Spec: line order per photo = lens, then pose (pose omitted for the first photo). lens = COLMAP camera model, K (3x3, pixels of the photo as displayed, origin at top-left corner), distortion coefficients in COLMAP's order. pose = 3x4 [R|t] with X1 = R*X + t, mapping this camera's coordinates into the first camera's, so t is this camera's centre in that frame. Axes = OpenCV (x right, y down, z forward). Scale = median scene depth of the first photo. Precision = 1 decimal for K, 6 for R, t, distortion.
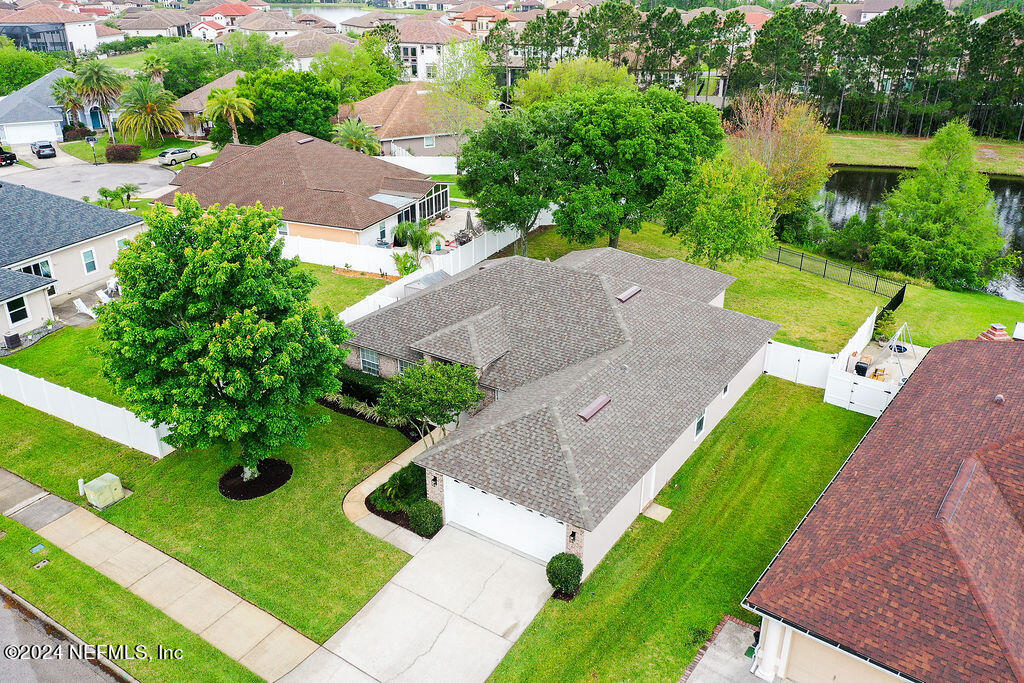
lens RADIAL K [[832.8, 0, 512.0], [0, 832.8, 341.5], [0, 0, 1]] dist [-0.007221, -0.001887]
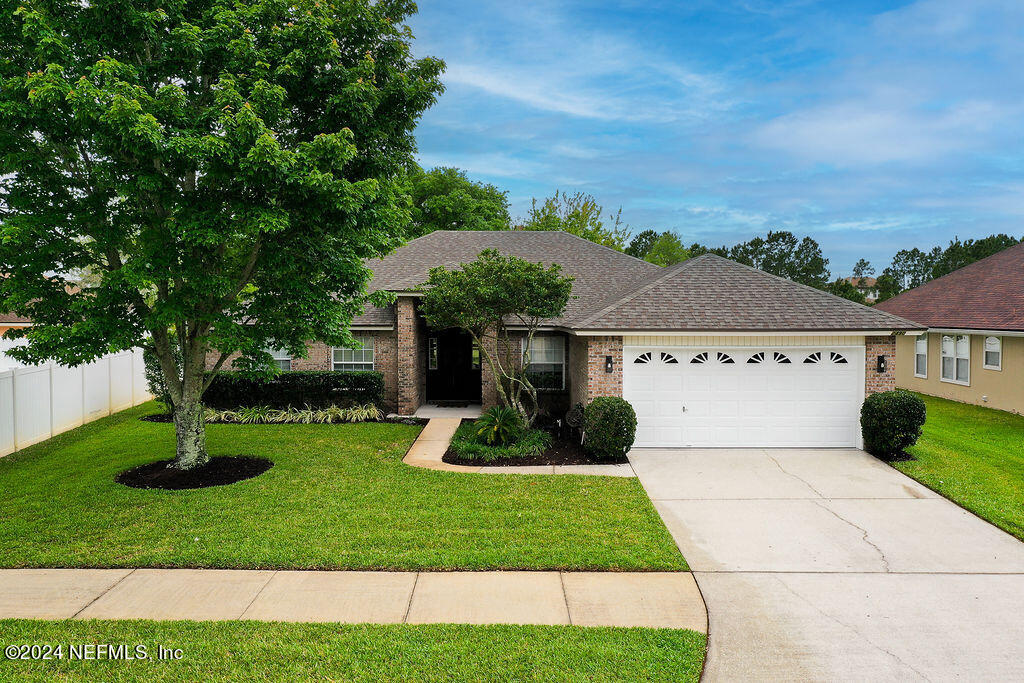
lens RADIAL K [[822.8, 0, 512.0], [0, 822.8, 341.5], [0, 0, 1]] dist [-0.006515, -0.005179]
pose [[0.832015, -0.016074, 0.554520, -0.508410], [0.230101, 0.919539, -0.318593, 0.348150], [-0.504782, 0.392670, 0.768769, 0.632438]]
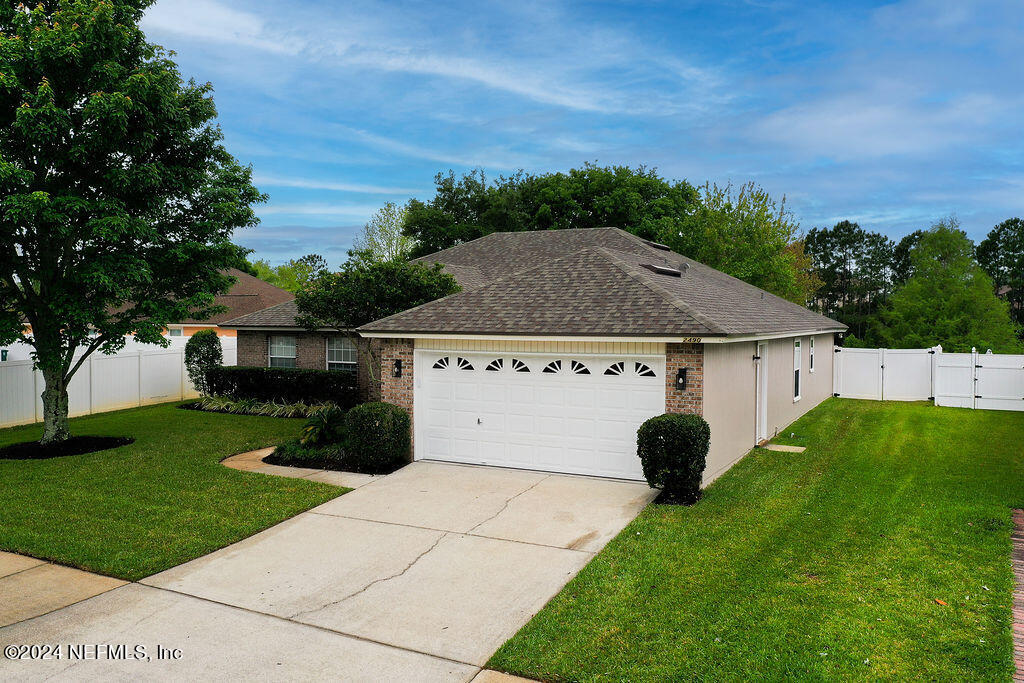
lens RADIAL K [[822.8, 0, 512.0], [0, 822.8, 341.5], [0, 0, 1]] dist [-0.006515, -0.005179]
pose [[0.994361, 0.003441, 0.105992, -0.081604], [0.038522, 0.919480, -0.391244, 0.397058], [-0.098804, 0.393121, 0.914163, 0.530066]]
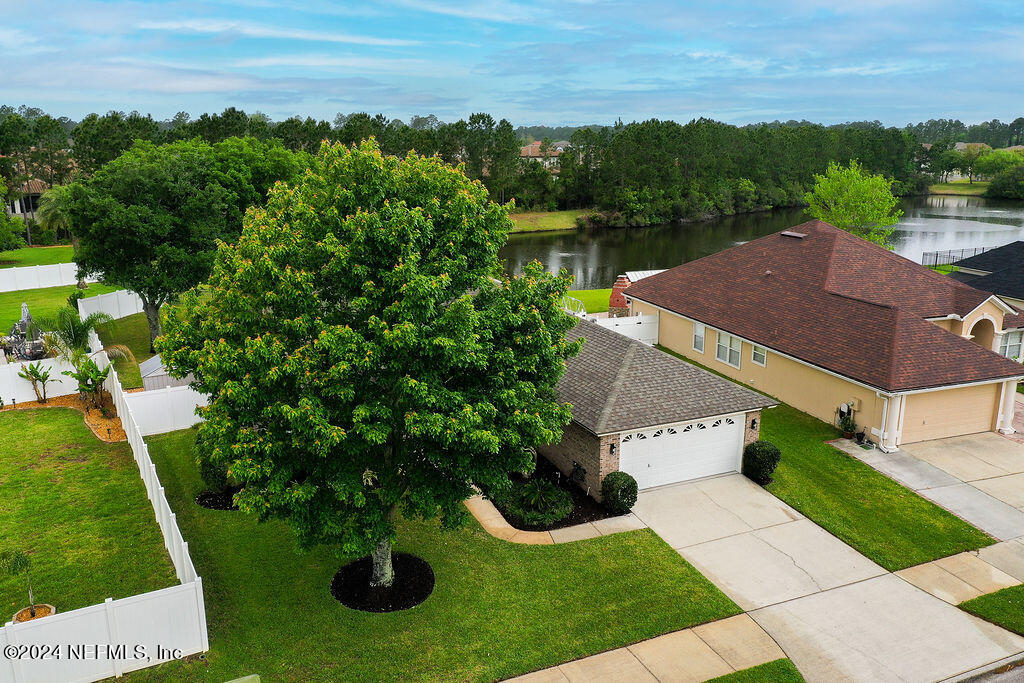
lens RADIAL K [[832.8, 0, 512.0], [0, 832.8, 341.5], [0, 0, 1]] dist [-0.007221, -0.001887]
pose [[0.528301, -0.206399, 0.823588, -0.937982], [0.352681, 0.935707, 0.008265, 0.014511], [-0.772343, 0.286098, 0.567128, 0.585850]]
